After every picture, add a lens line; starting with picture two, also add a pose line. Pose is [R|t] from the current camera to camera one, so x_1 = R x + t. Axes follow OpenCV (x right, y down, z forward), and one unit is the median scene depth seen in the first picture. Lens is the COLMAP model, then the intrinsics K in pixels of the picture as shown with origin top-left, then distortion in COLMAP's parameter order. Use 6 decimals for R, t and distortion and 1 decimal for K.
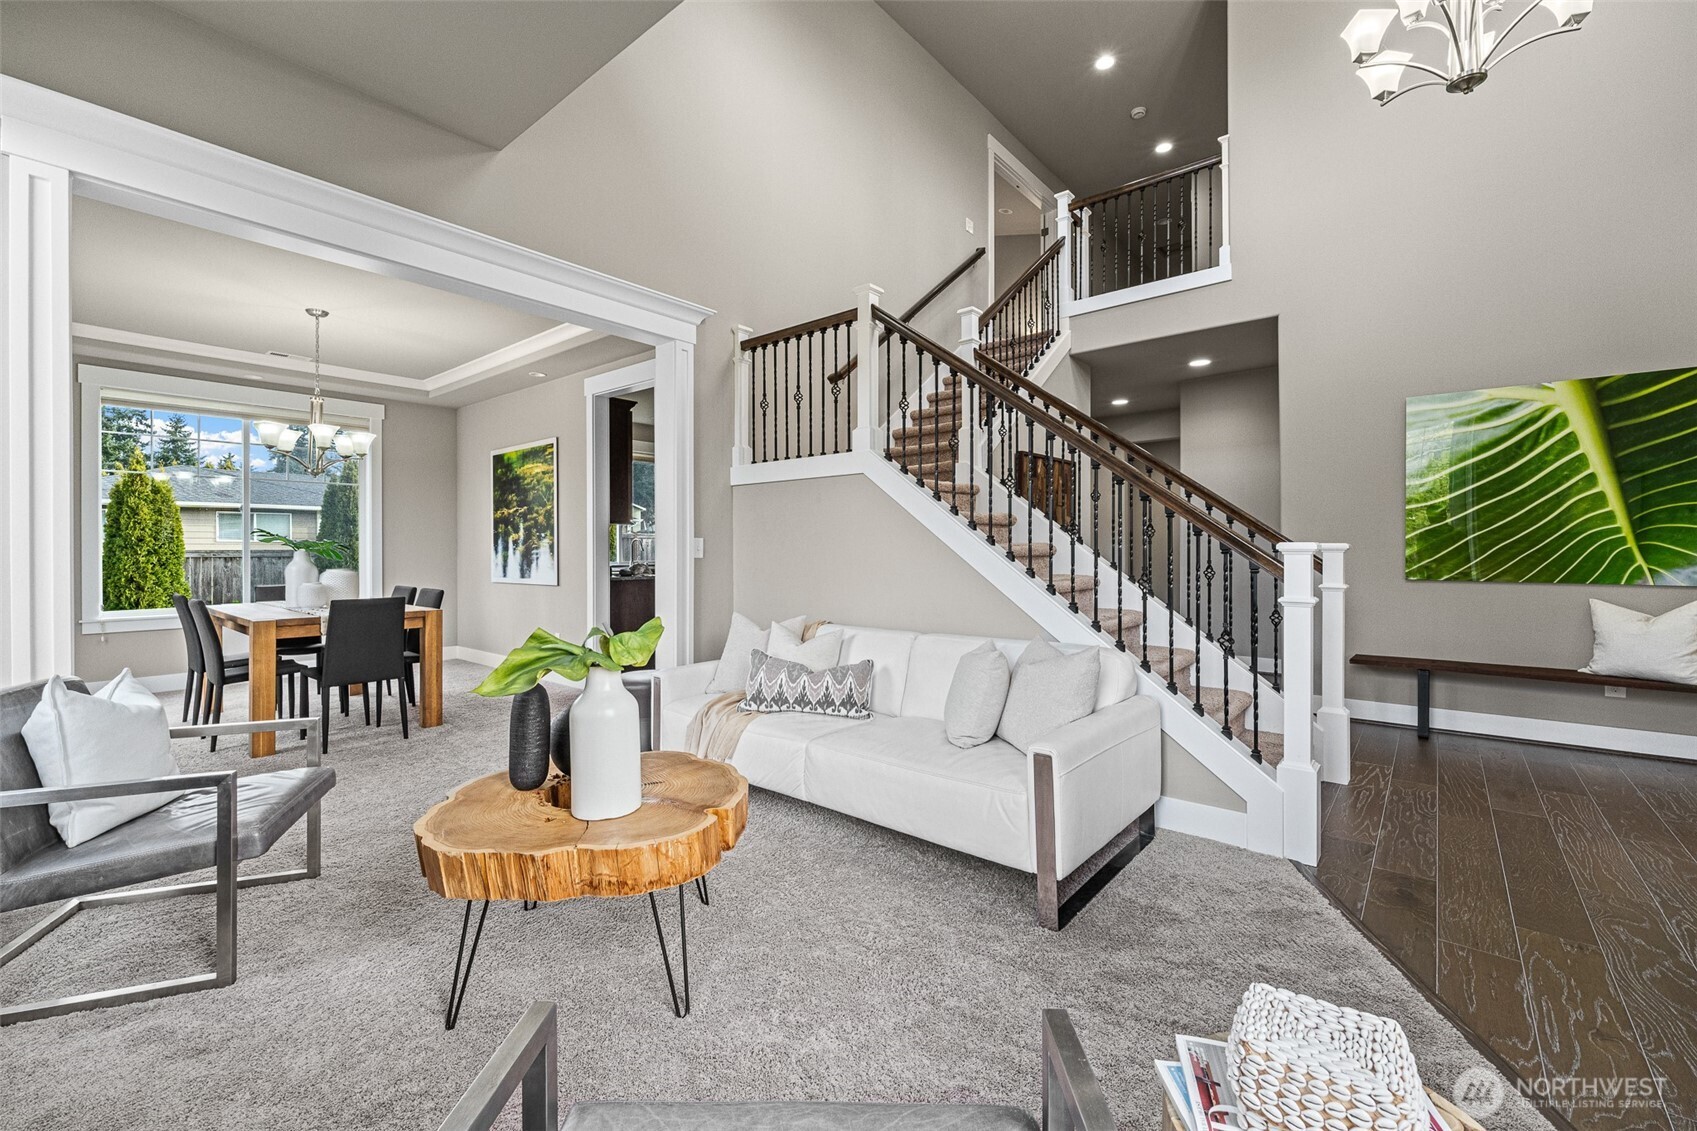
lens RADIAL K [[707.9, 0, 843.2], [0, 707.9, 559.3], [0, 0, 1]] dist [0.000596, -0.000330]
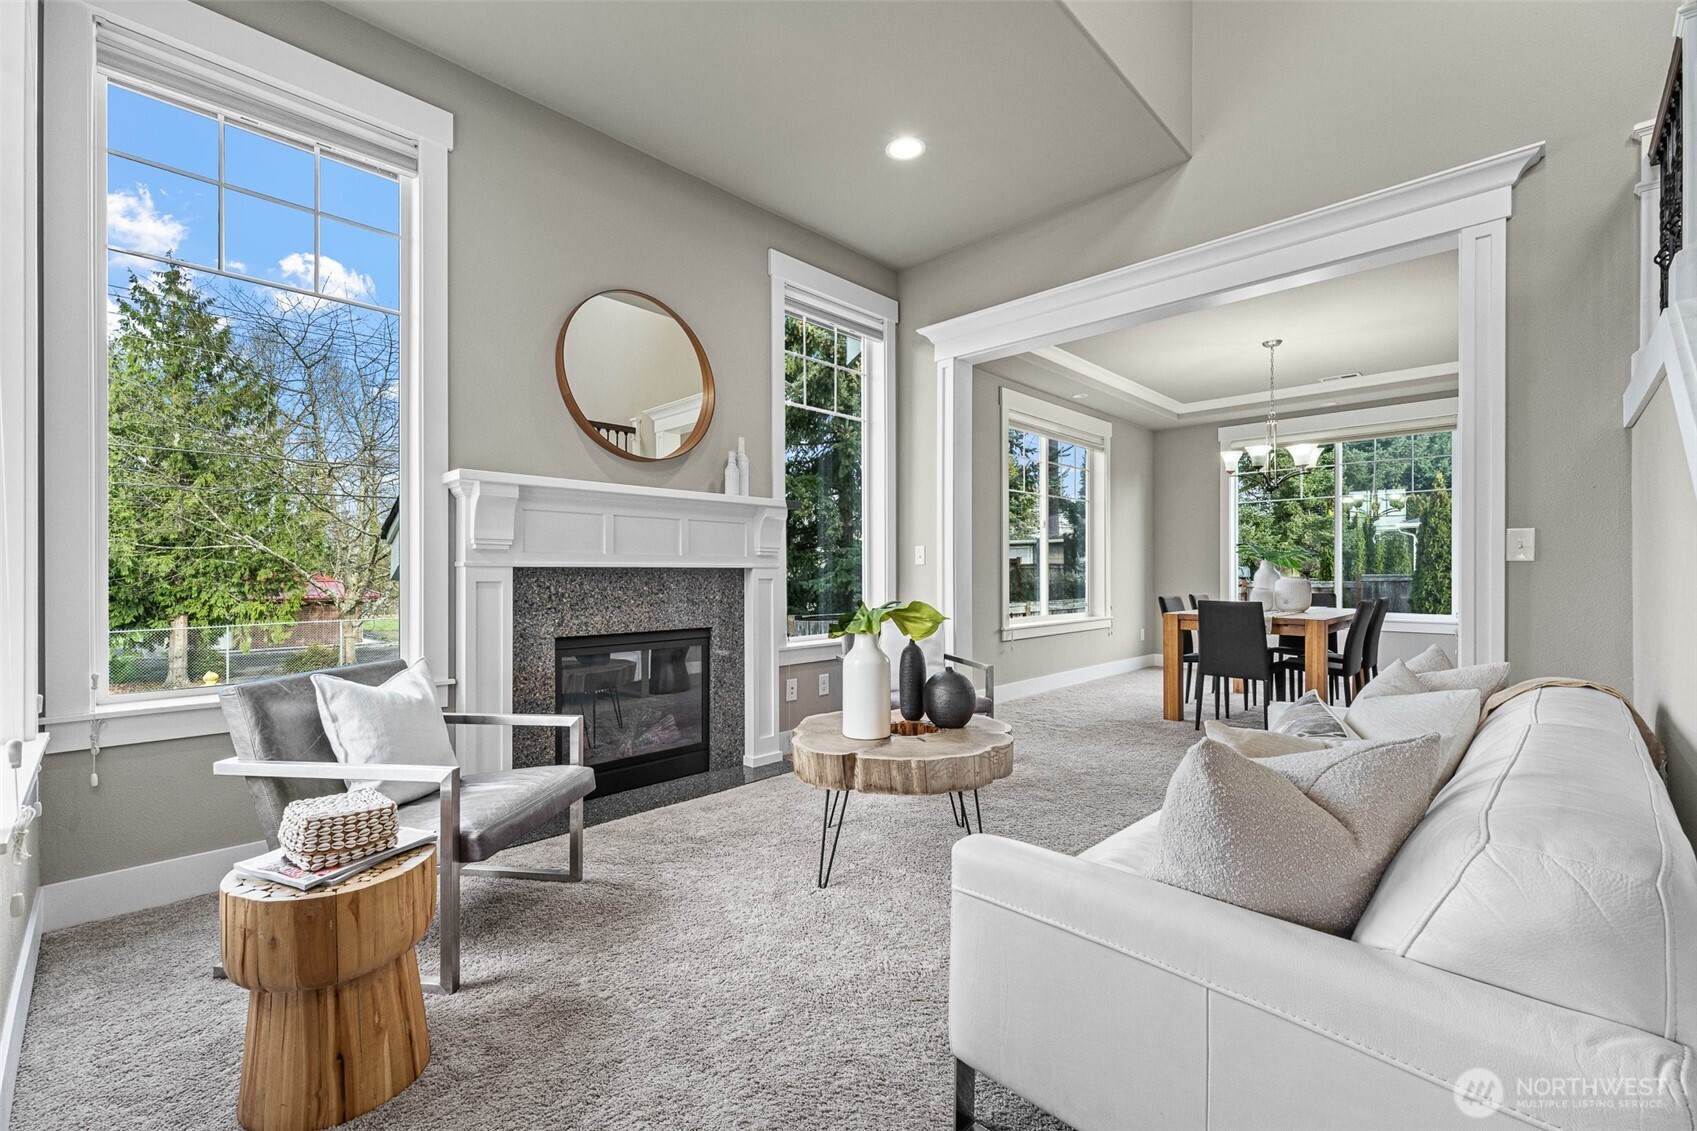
lens RADIAL K [[713.2, 0, 838.5], [0, 713.2, 574.8], [0, 0, 1]] dist [0.000458, -0.000077]
pose [[-0.072196, -0.003013, -0.997386, 0.425359], [-0.002810, 0.999992, -0.002818, 0.016082], [0.997387, 0.002599, -0.072203, 0.427248]]
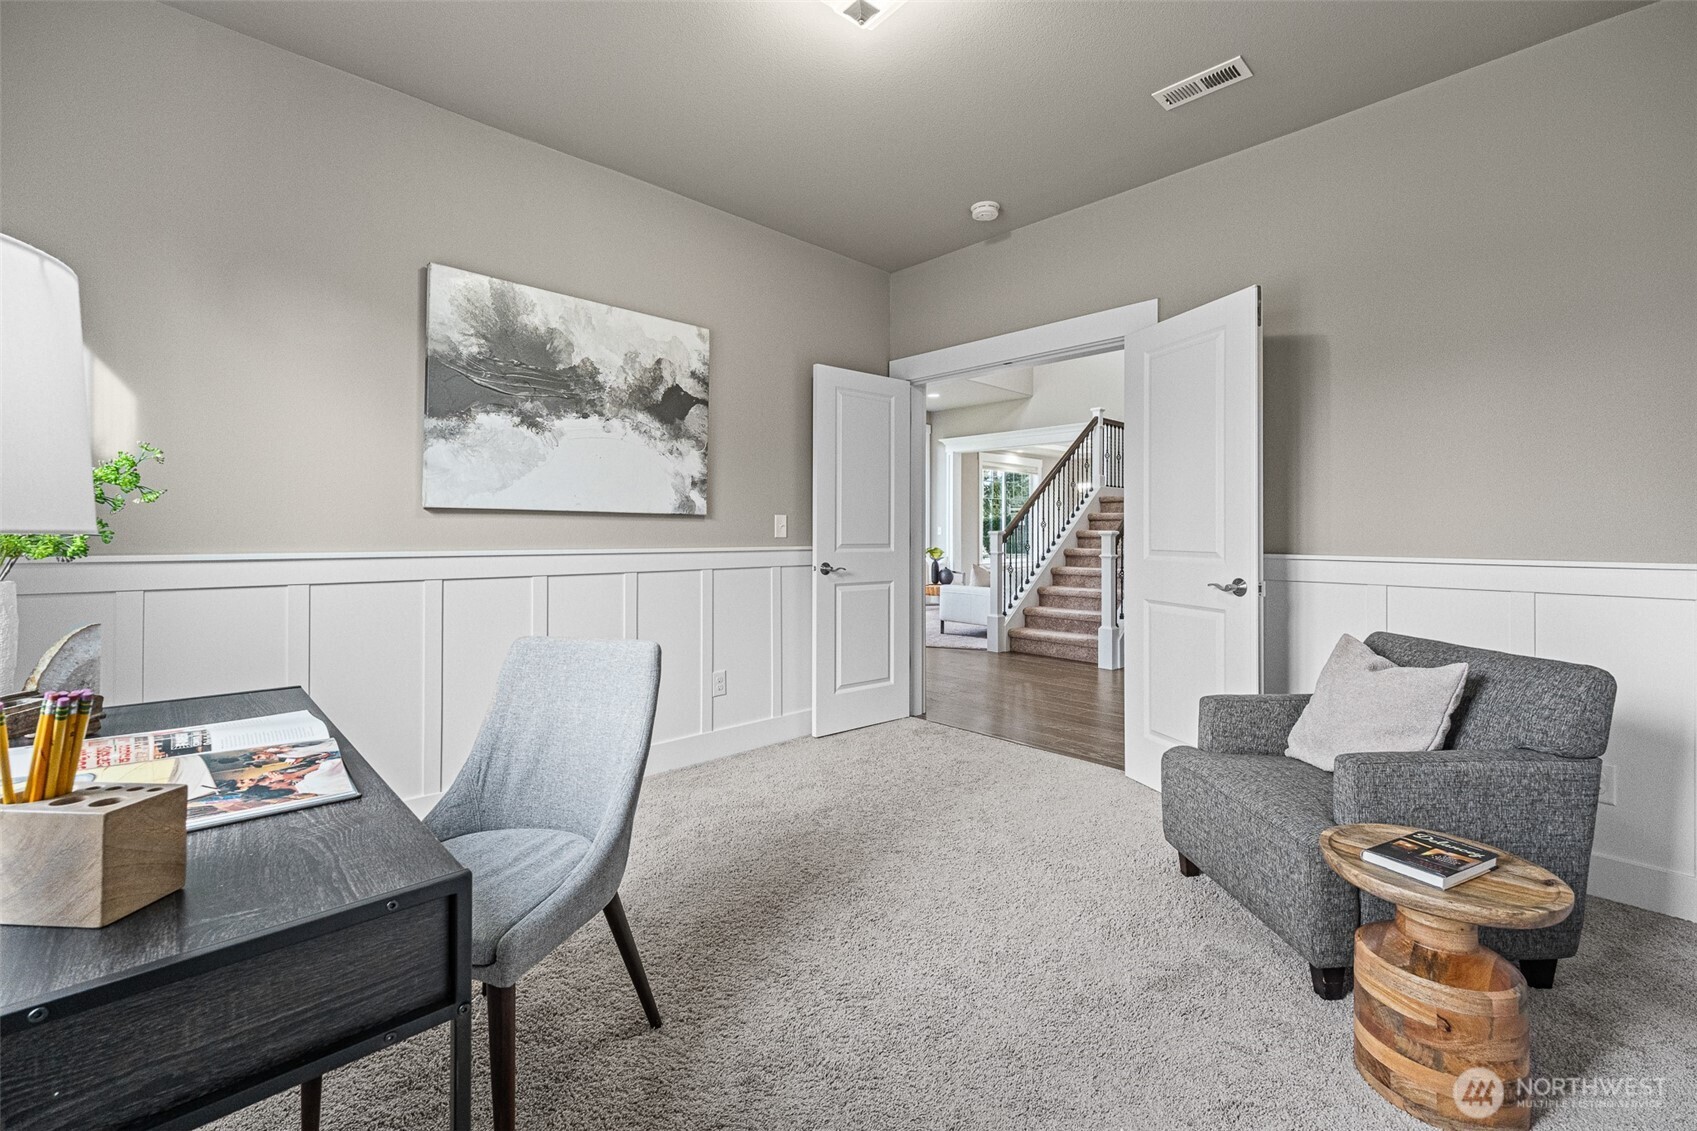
lens RADIAL K [[707.9, 0, 843.2], [0, 707.9, 559.3], [0, 0, 1]] dist [0.000596, -0.000330]
pose [[-0.107714, 0.034581, -0.993580, 1.913635], [-0.002101, 0.999385, 0.035011, -0.002010], [0.994180, 0.005858, -0.107576, 0.401453]]
